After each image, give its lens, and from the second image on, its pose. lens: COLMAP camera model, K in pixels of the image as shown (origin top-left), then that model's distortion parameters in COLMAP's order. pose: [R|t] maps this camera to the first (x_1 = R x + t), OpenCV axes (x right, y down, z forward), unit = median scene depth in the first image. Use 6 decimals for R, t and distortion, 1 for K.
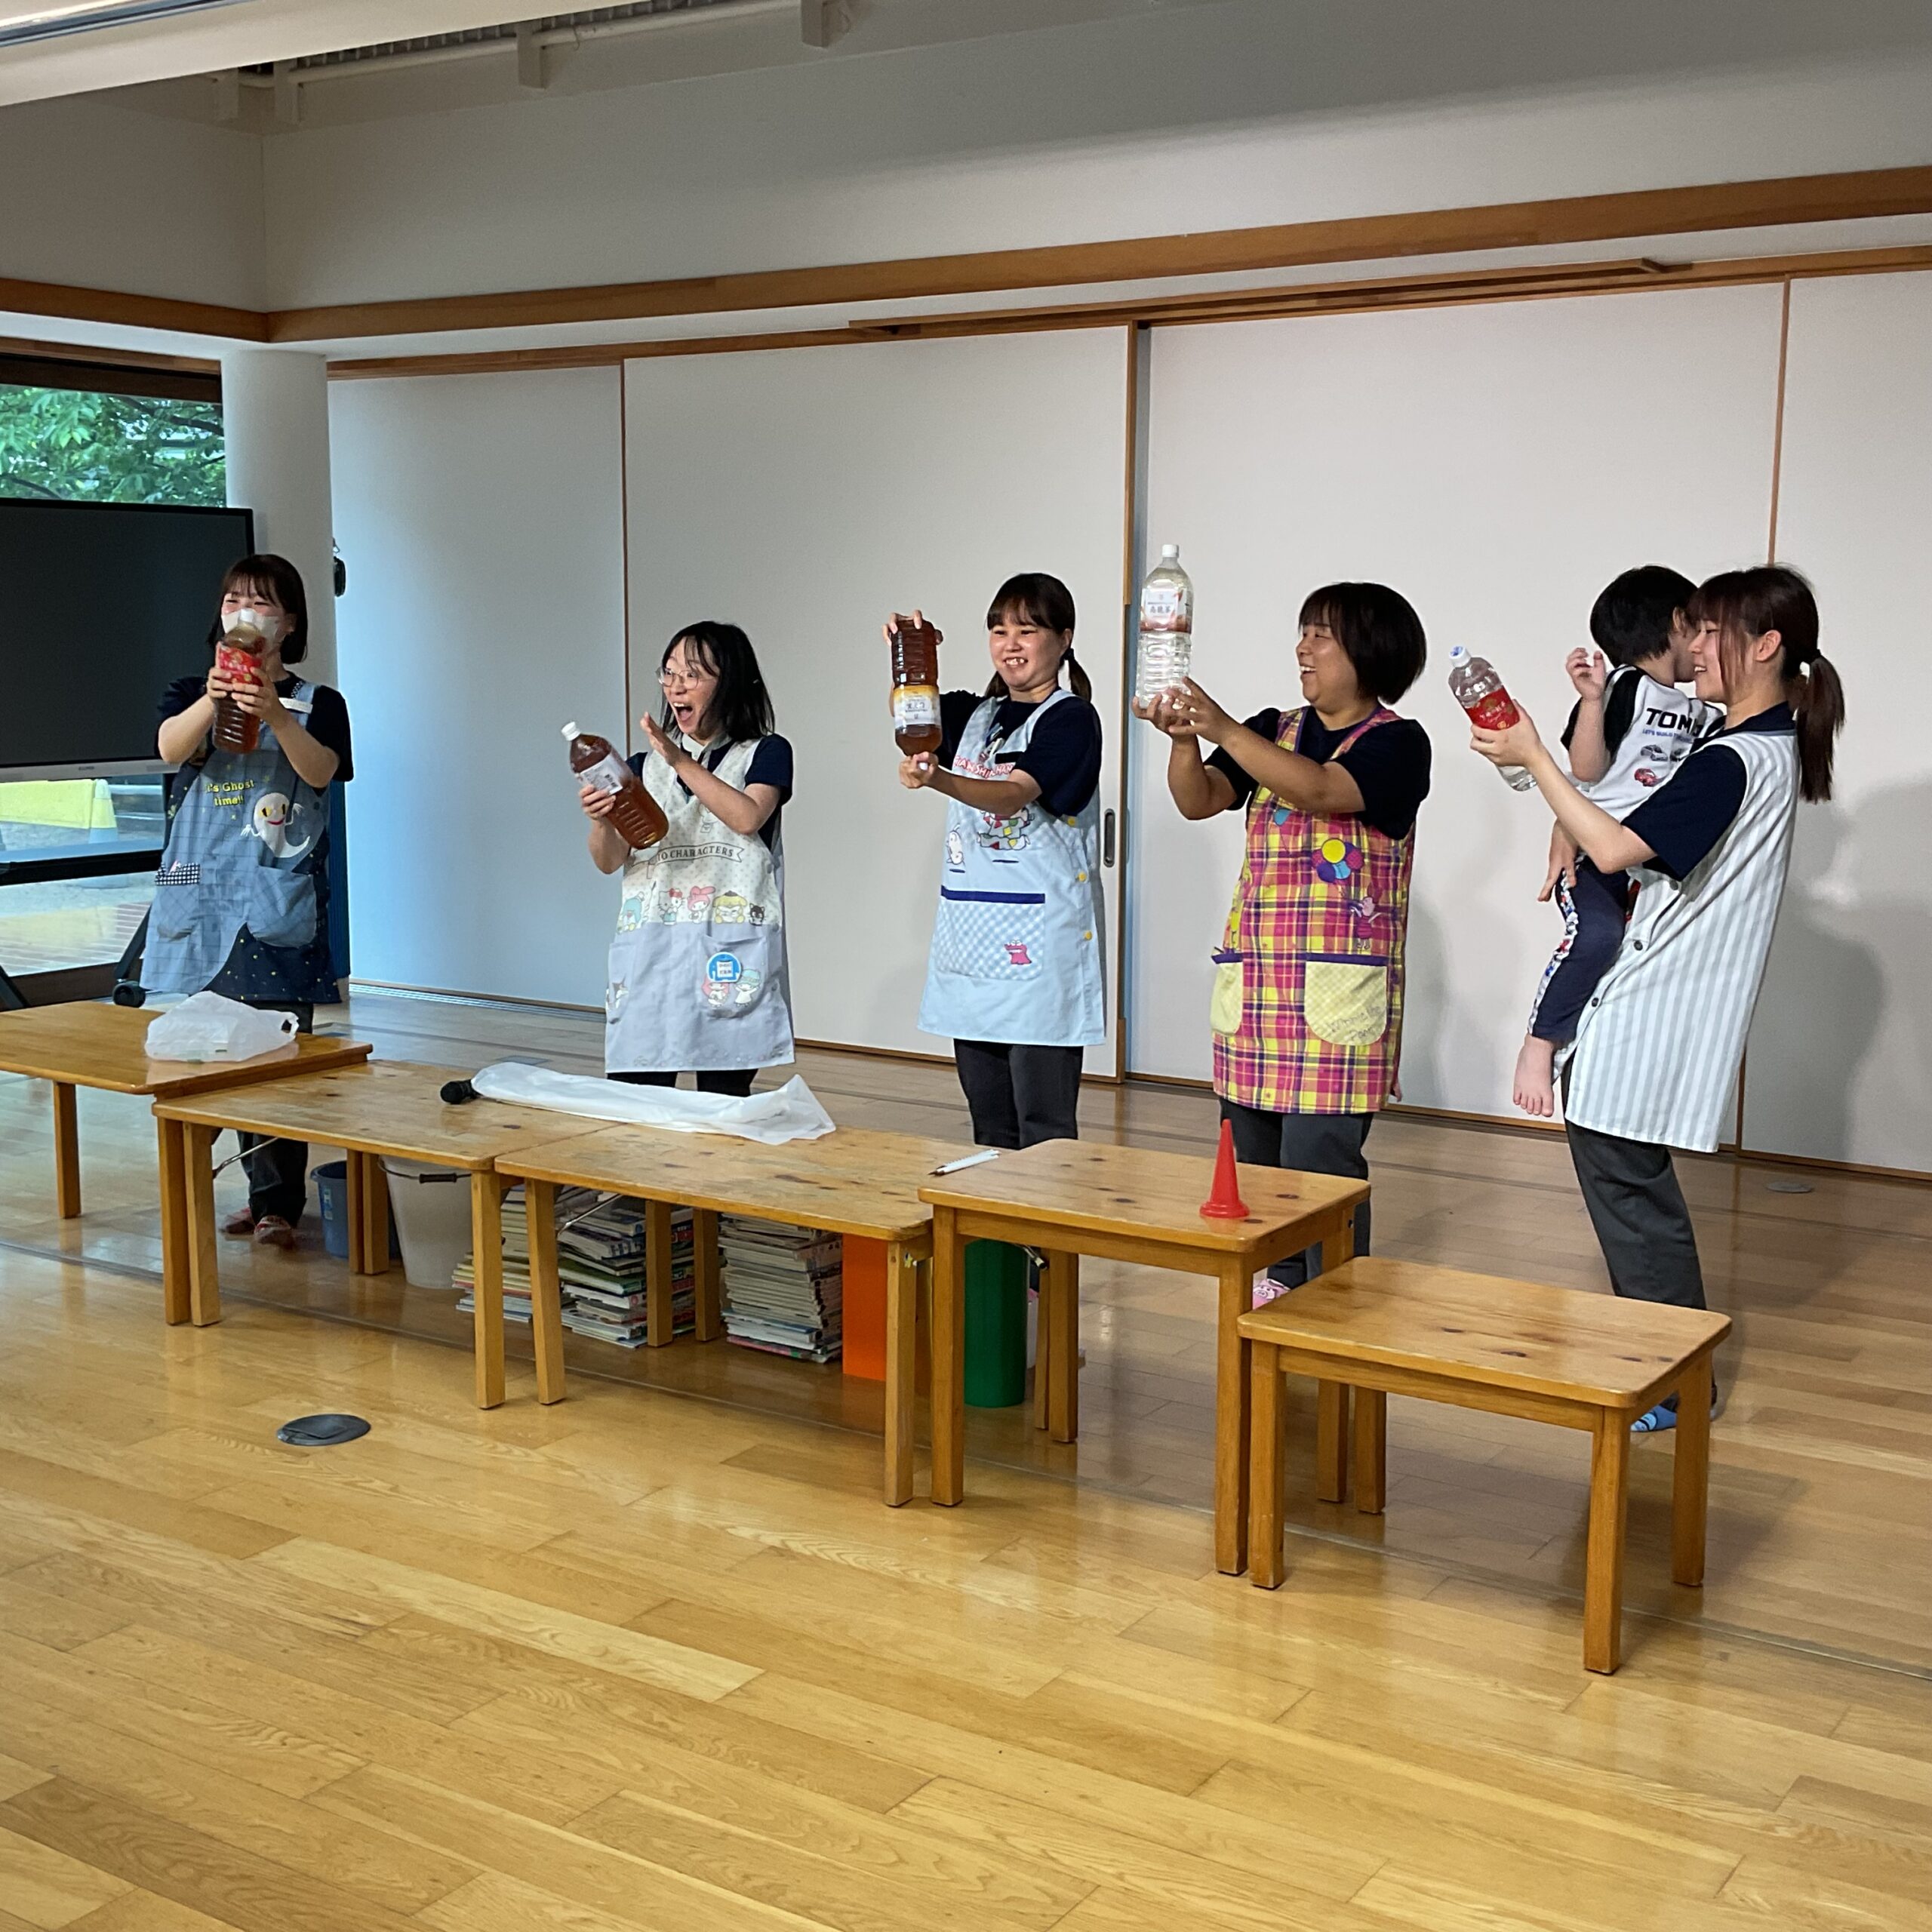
lens RADIAL K [[2495.6, 0, 966.0], [0, 2495.6, 966.0], [0, 0, 1]] dist [0.028257, 0.038028]
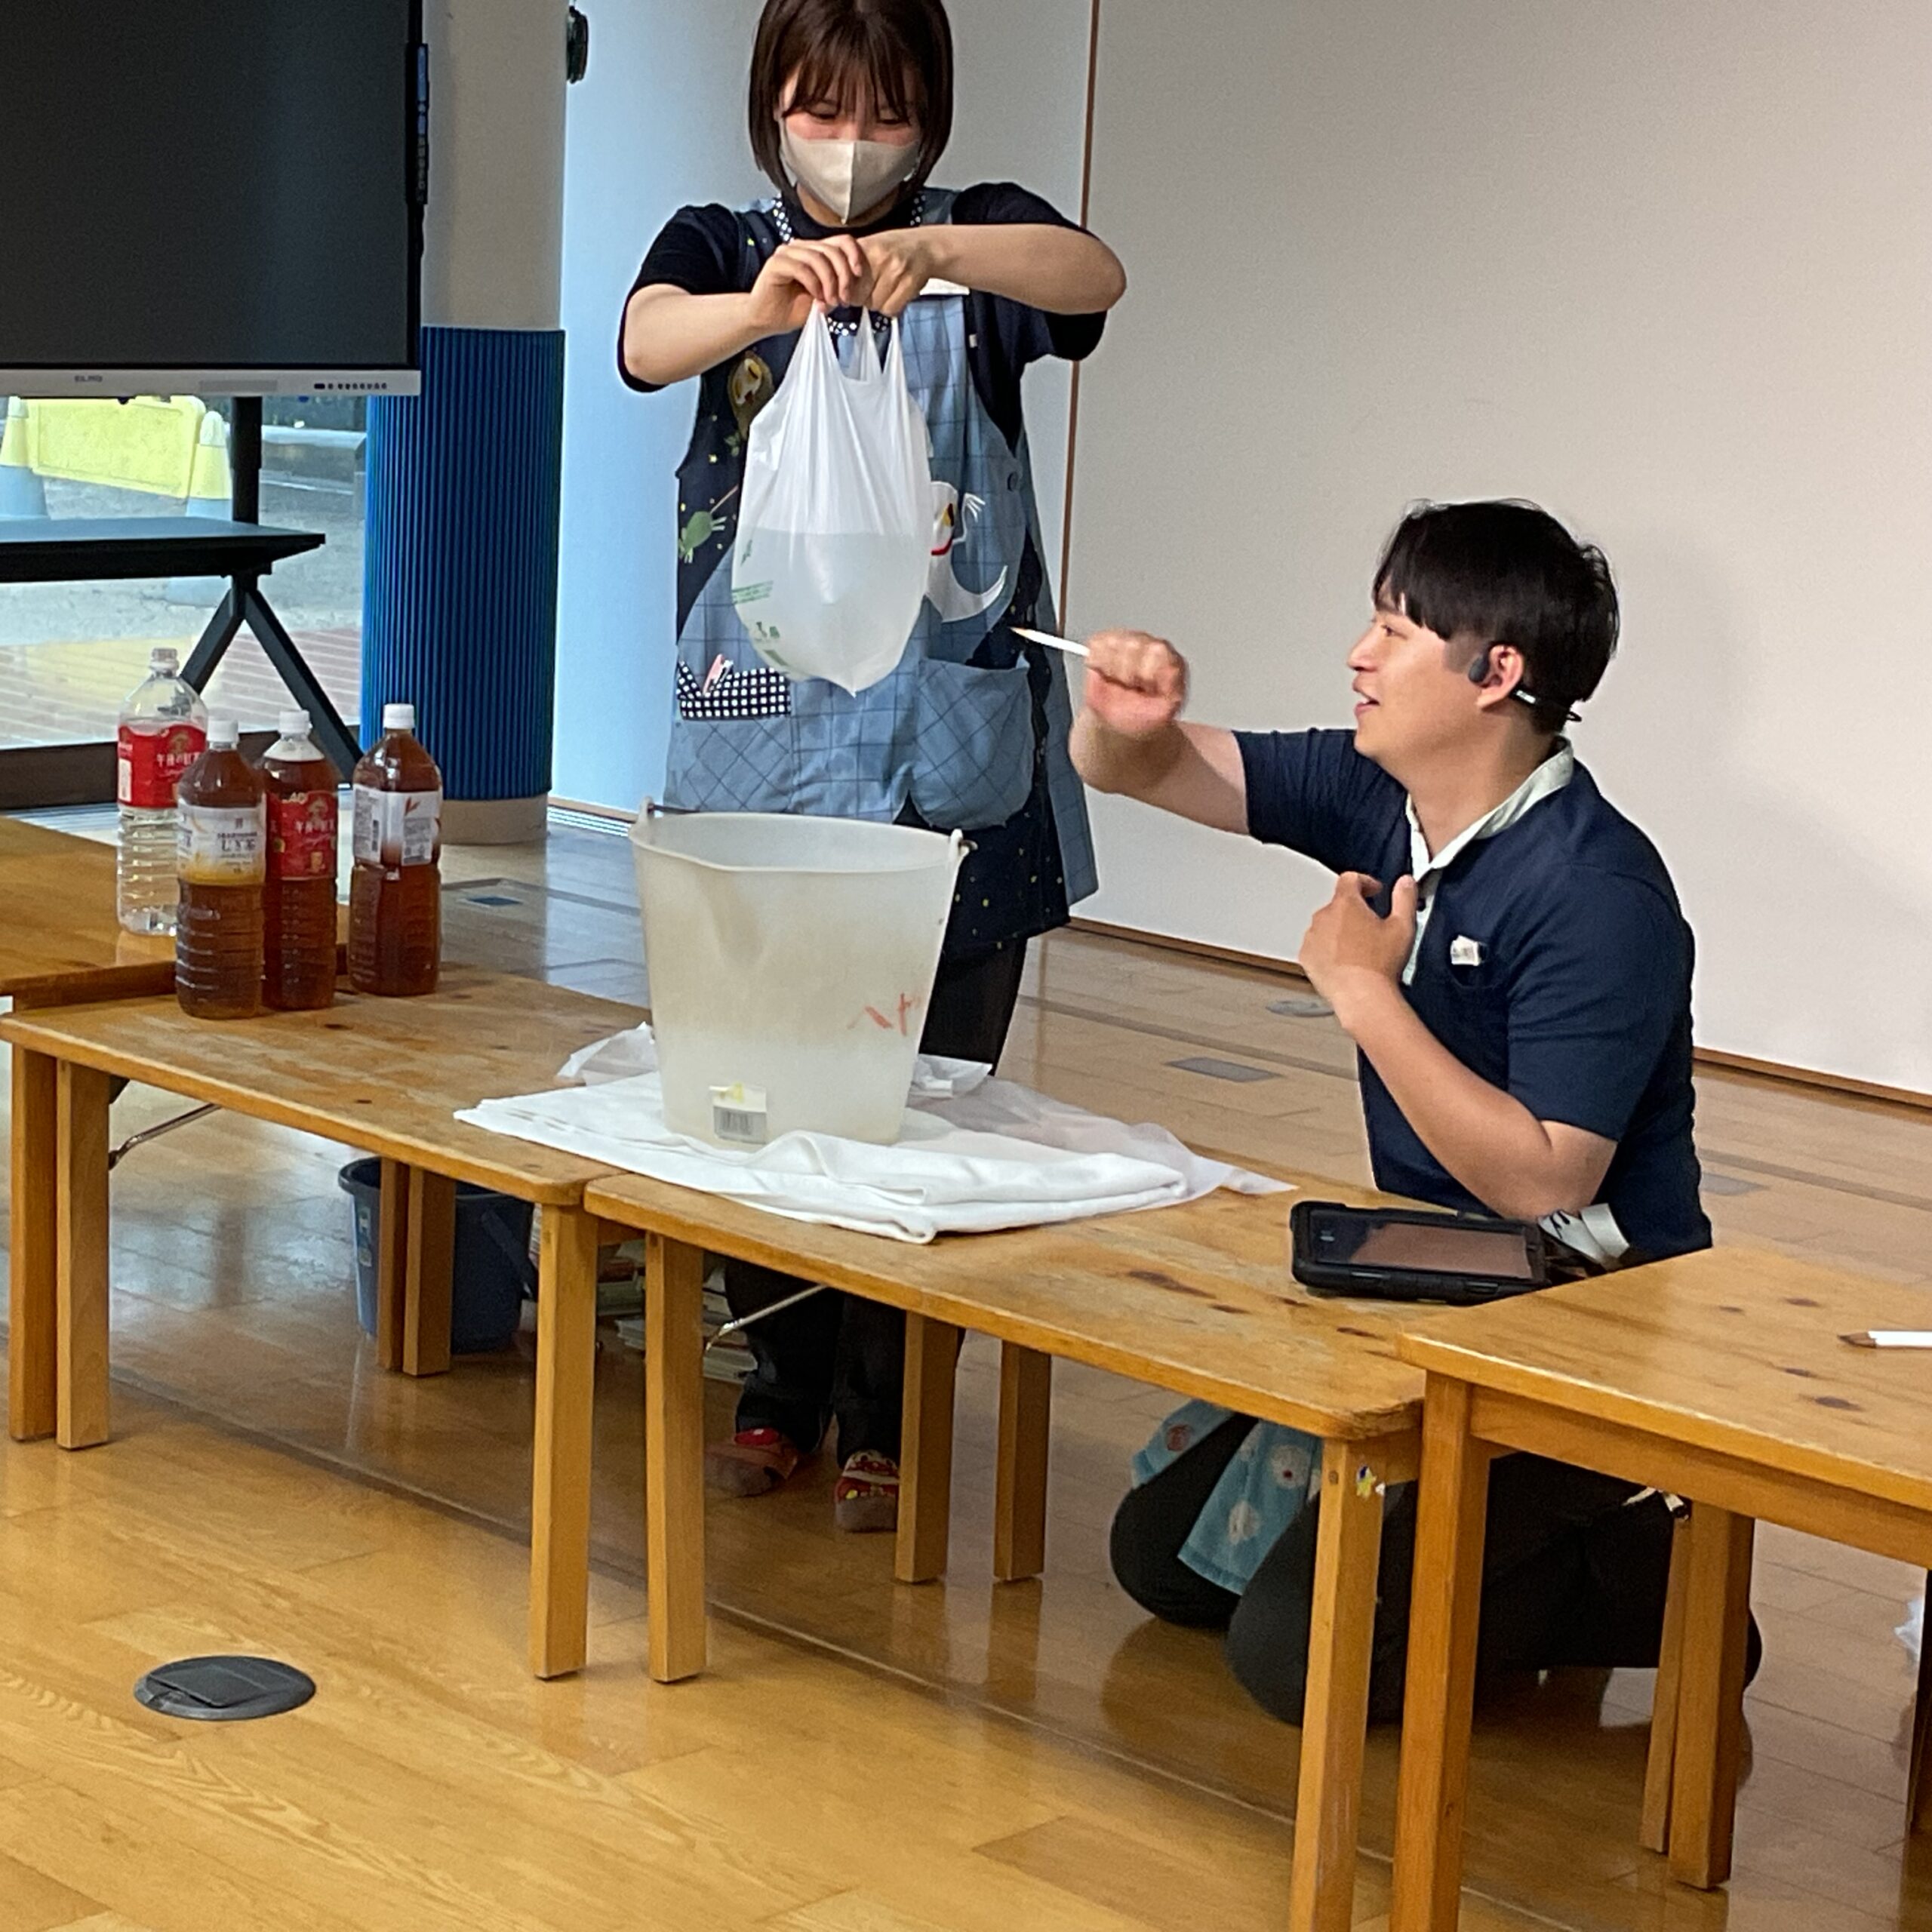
lens RADIAL K [[4424.1, 0, 966.0], [0, 4424.1, 966.0], [0, 0, 1]] dist [0.010513, 0.278172]
pose [[0.977715, 0.076377, -0.195551, 0.050623], [-0.069672, 0.996729, 0.040951, -0.007020], [0.198039, -0.026414, 0.979838, 0.144484]]
